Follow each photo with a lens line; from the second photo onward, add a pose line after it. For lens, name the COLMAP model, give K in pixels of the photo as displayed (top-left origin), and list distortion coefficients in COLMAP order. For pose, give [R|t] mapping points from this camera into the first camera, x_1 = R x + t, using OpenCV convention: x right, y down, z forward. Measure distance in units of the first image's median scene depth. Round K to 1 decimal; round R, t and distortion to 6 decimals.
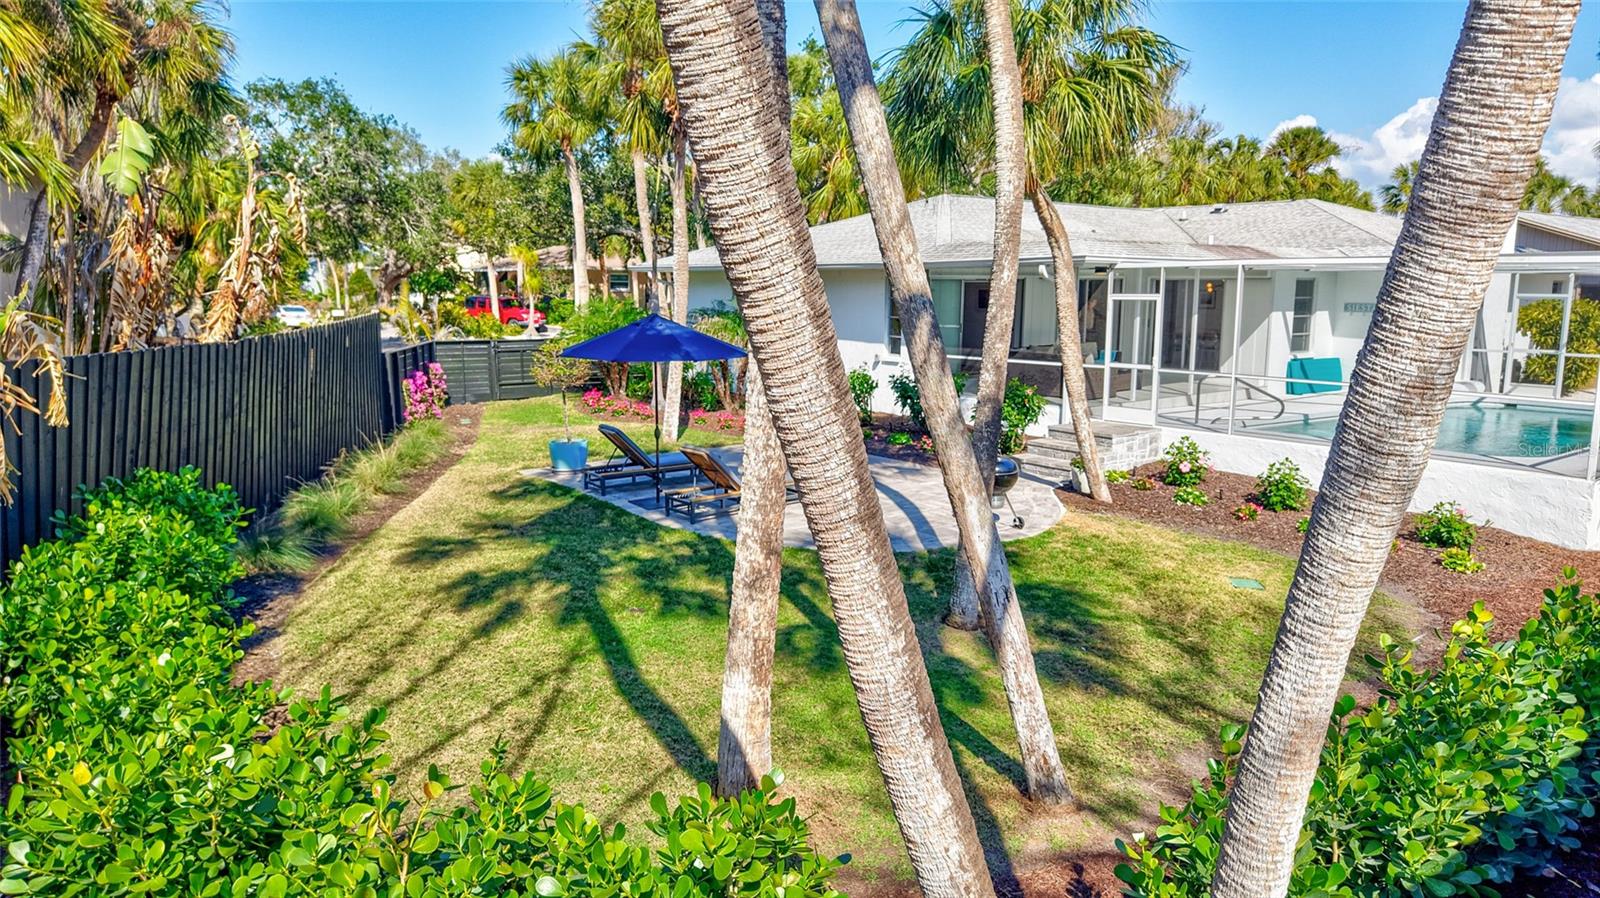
lens RADIAL K [[1077.0, 0, 800.0], [0, 1077.0, 449.0], [0, 0, 1]] dist [0.059283, -0.082835]
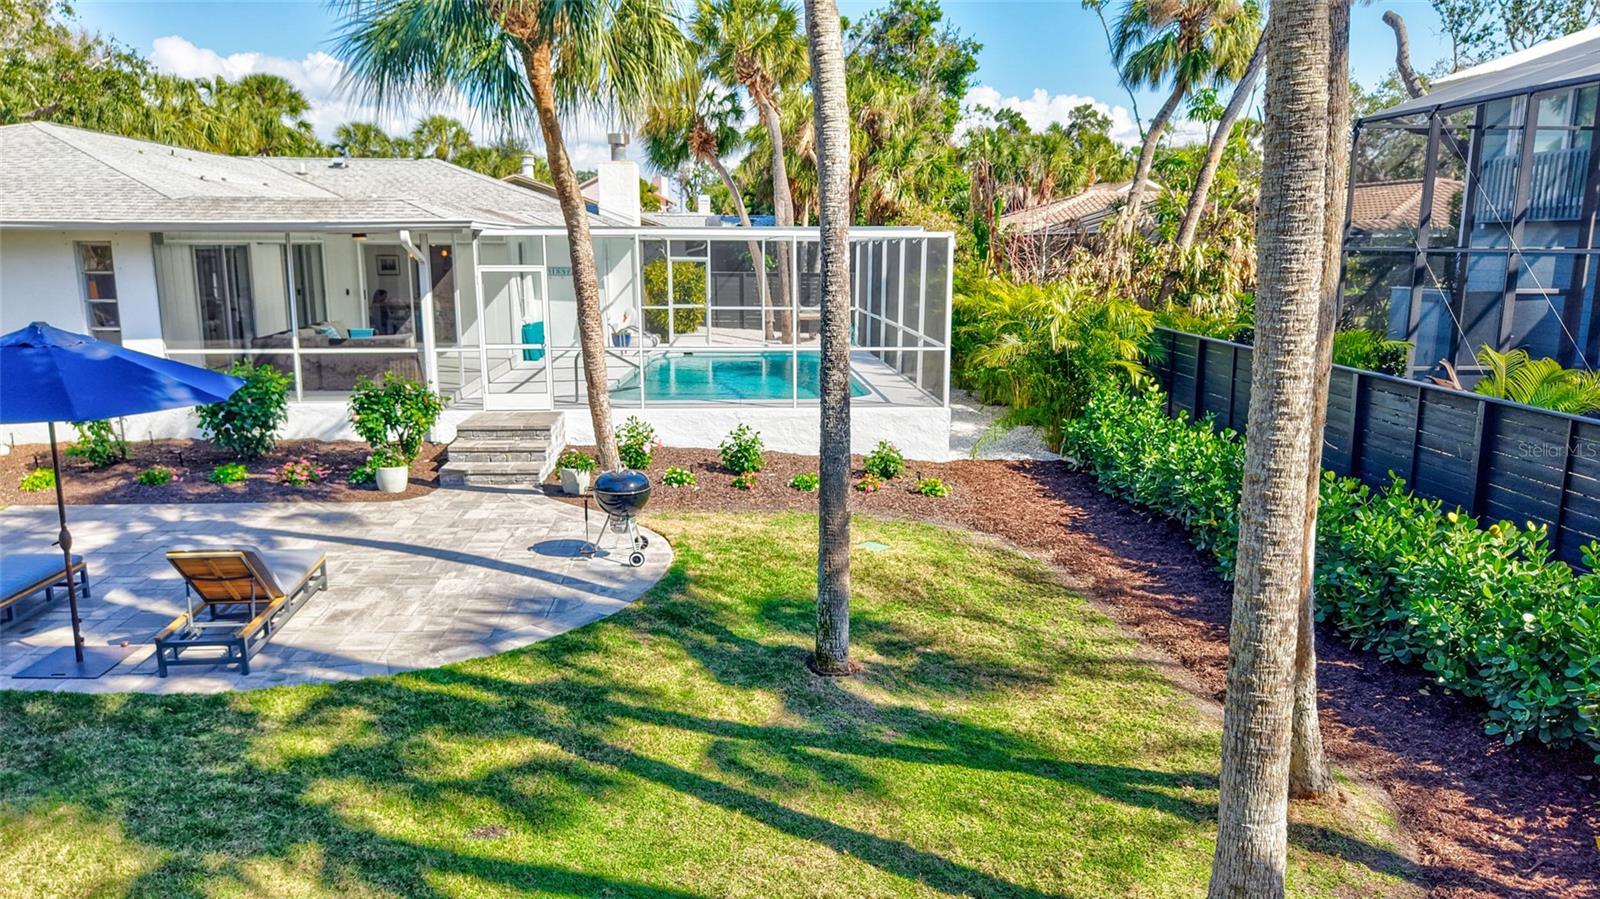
lens RADIAL K [[1077.0, 0, 800.0], [0, 1077.0, 449.5], [0, 0, 1]] dist [0.059283, -0.082835]
pose [[0.544197, -0.160957, 0.823373, -0.253460], [0.126597, 0.985940, 0.109065, -0.048855], [-0.829351, 0.044884, 0.556922, 0.255417]]
